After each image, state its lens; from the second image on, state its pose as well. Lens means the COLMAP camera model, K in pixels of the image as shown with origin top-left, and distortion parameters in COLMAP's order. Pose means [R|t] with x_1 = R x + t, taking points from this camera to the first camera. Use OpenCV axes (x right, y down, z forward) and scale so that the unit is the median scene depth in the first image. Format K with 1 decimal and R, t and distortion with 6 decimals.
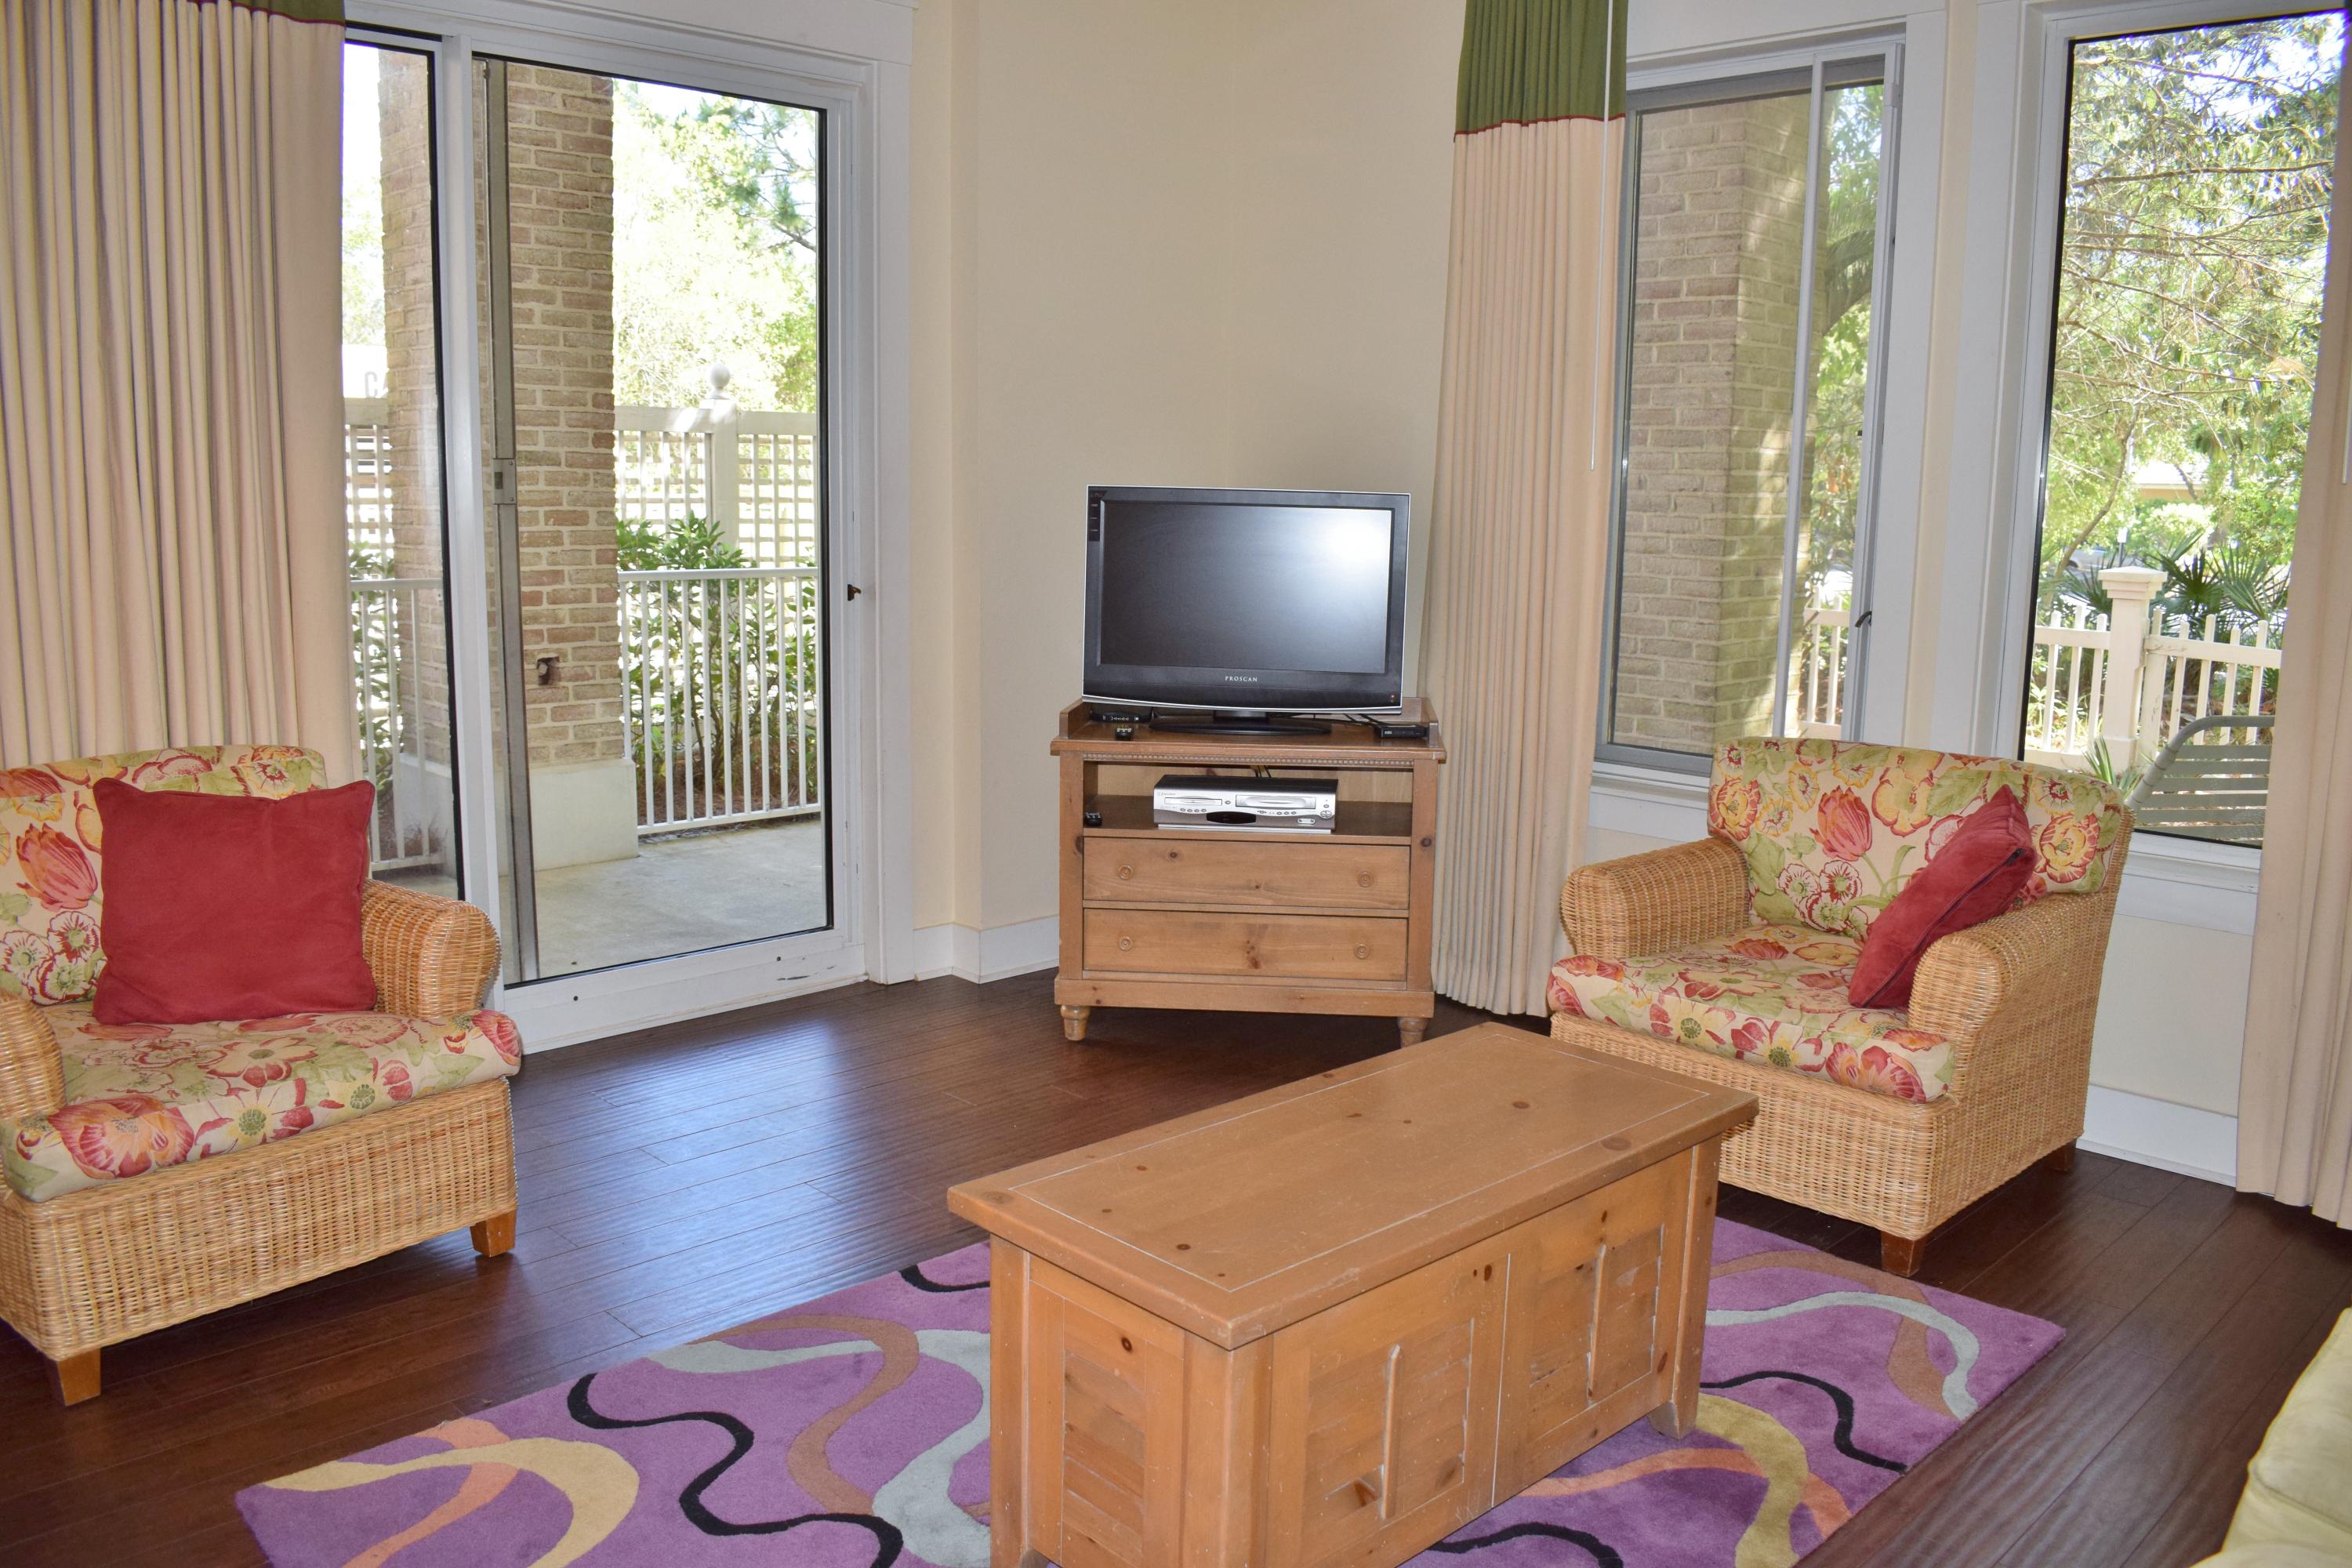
lens RADIAL K [[1800.4, 0, 1176.0], [0, 1800.4, 784.0], [0, 0, 1]] dist [-0.070413, -0.001693]
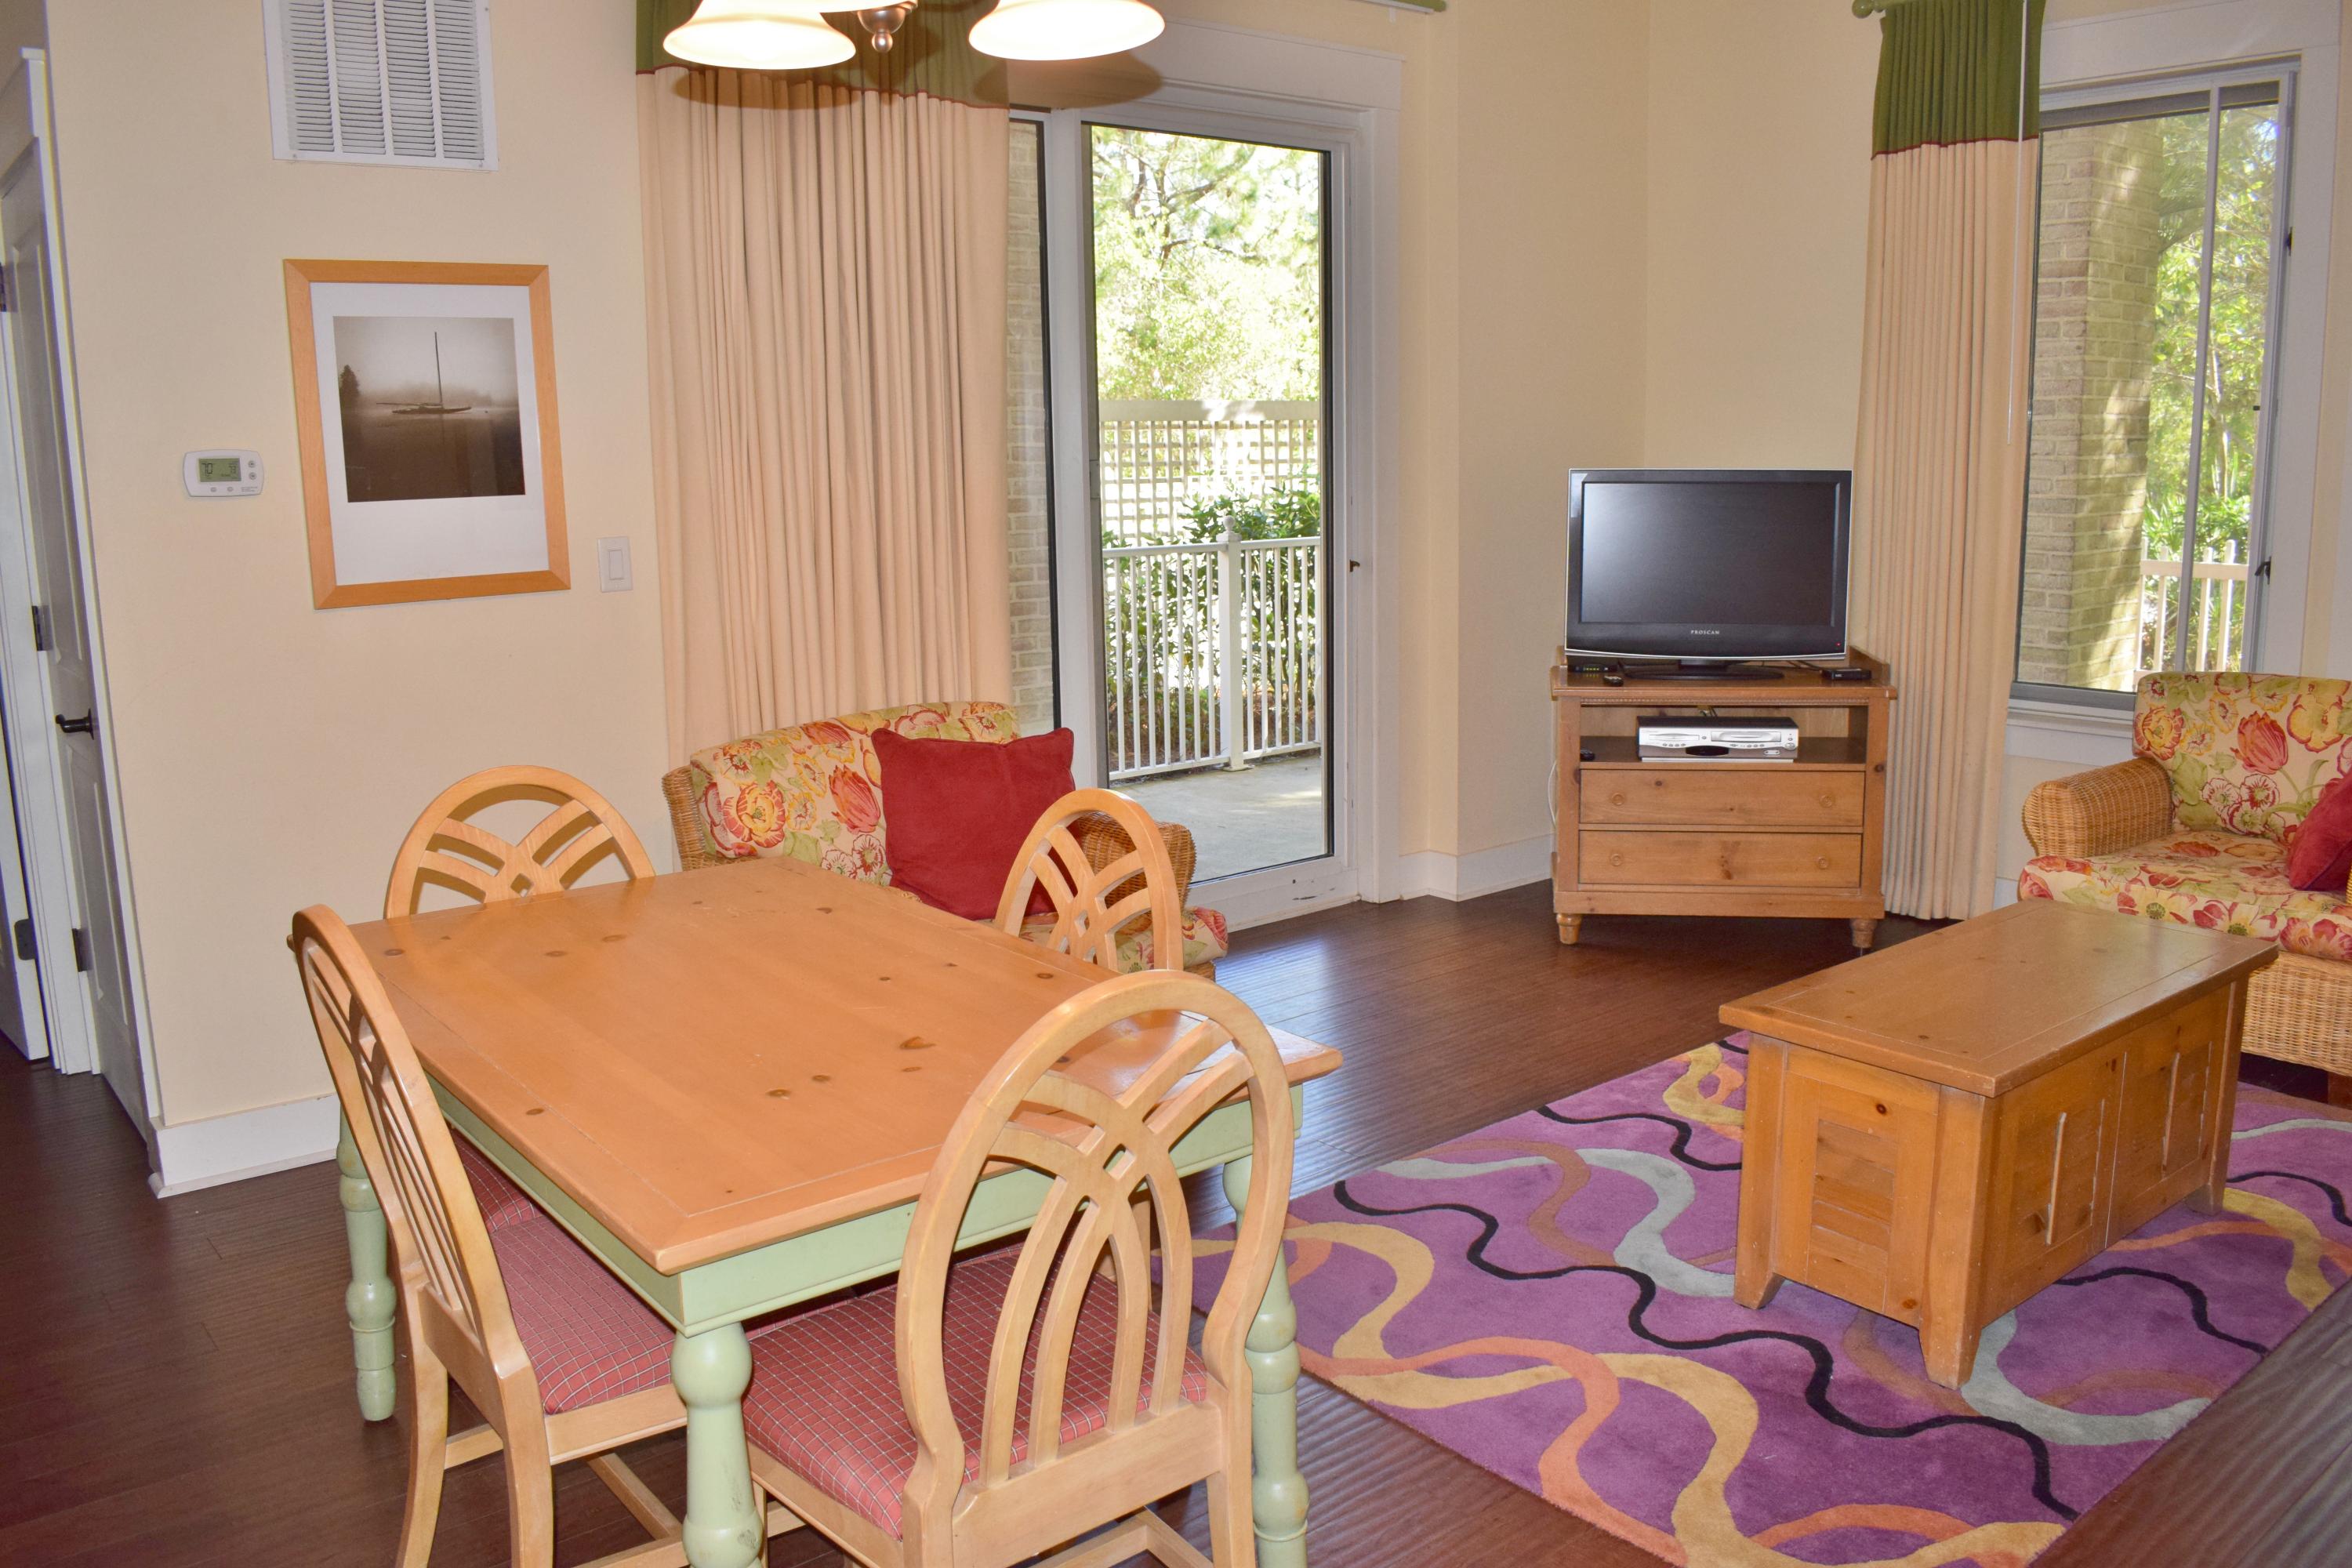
lens RADIAL K [[1828.7, 0, 1176.0], [0, 1828.7, 784.0], [0, 0, 1]] dist [-0.073961, 0.010971]
pose [[0.996591, -0.018304, -0.080446, -0.245727], [0.019729, 0.999661, 0.016962, 0.015131], [0.080108, -0.018492, 0.996615, -0.232279]]
